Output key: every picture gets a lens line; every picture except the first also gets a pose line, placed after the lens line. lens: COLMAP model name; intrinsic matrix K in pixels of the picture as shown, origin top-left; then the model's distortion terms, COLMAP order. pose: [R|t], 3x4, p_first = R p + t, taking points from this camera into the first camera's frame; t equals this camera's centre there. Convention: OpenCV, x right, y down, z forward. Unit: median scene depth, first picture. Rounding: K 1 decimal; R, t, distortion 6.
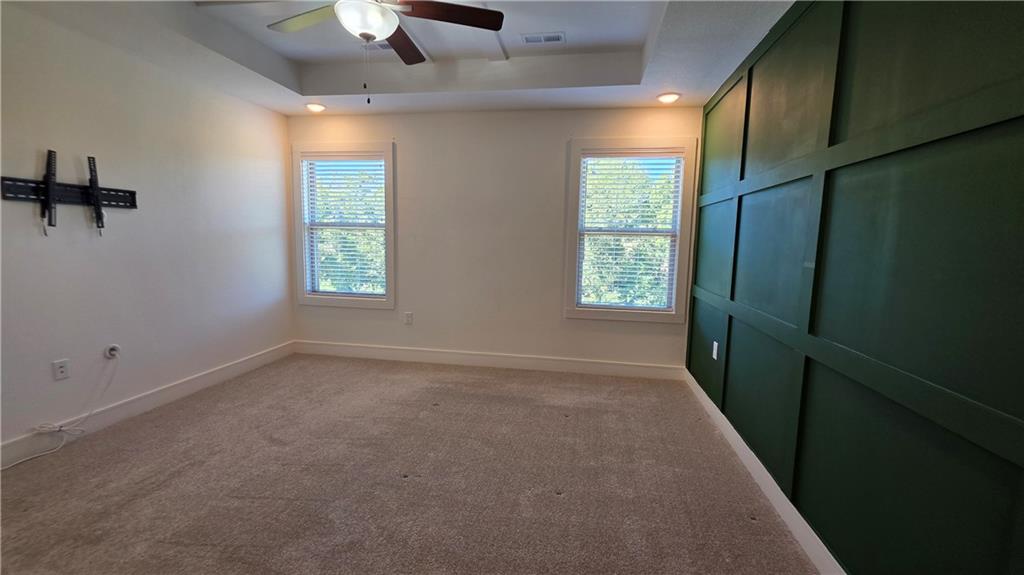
lens RADIAL K [[409.5, 0, 514.3], [0, 409.5, 285.4], [0, 0, 1]] dist [0.000949, -0.000538]
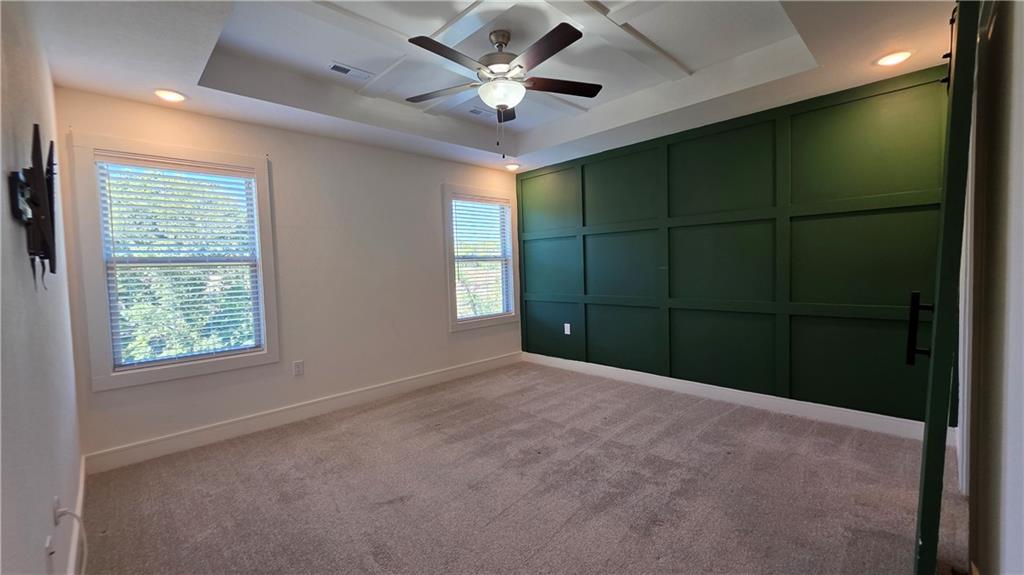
lens RADIAL K [[409.5, 0, 514.3], [0, 409.5, 285.4], [0, 0, 1]] dist [0.000949, -0.000538]
pose [[0.596280, -0.080385, 0.798742, -0.702064], [0.135752, 0.990741, -0.001635, -0.028179], [-0.791215, 0.109406, 0.601672, 0.136886]]
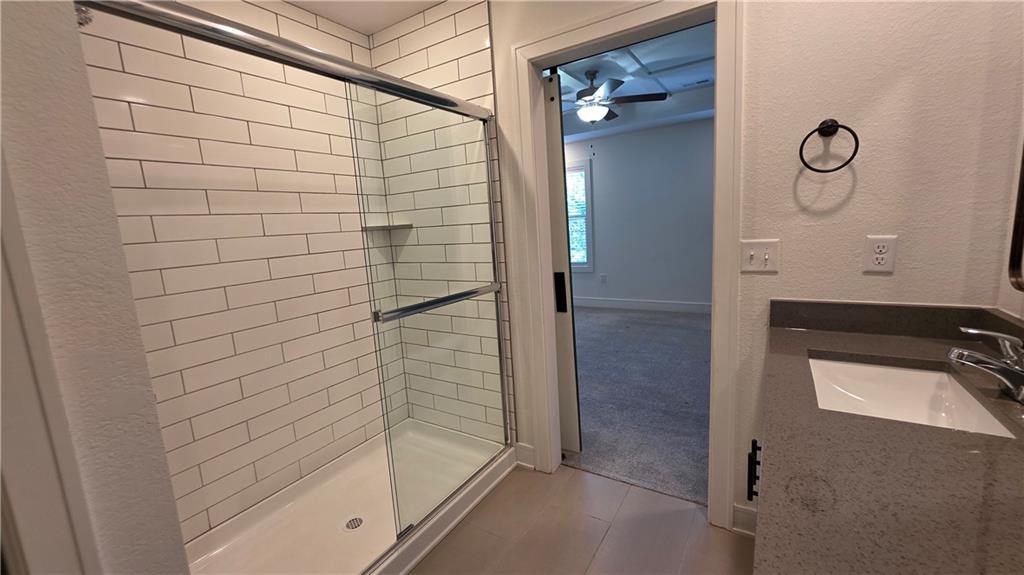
lens RADIAL K [[409.5, 0, 514.3], [0, 409.5, 285.4], [0, 0, 1]] dist [0.000949, -0.000538]
pose [[0.921114, -0.022105, -0.388665, 0.018514], [0.038520, 0.998662, 0.034492, 0.047224], [0.387383, -0.046743, 0.920733, -0.508062]]
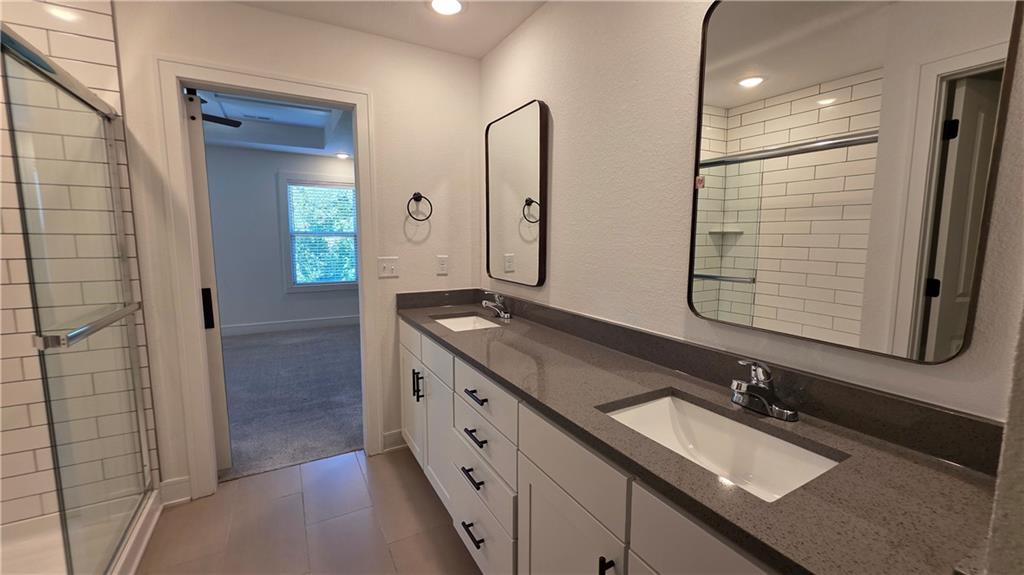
lens RADIAL K [[409.5, 0, 514.3], [0, 409.5, 285.4], [0, 0, 1]] dist [0.000949, -0.000538]
pose [[0.771884, -0.094533, 0.628696, -0.167892], [0.085430, 0.995338, 0.044776, 0.058110], [-0.629998, 0.019148, 0.776361, -0.669012]]
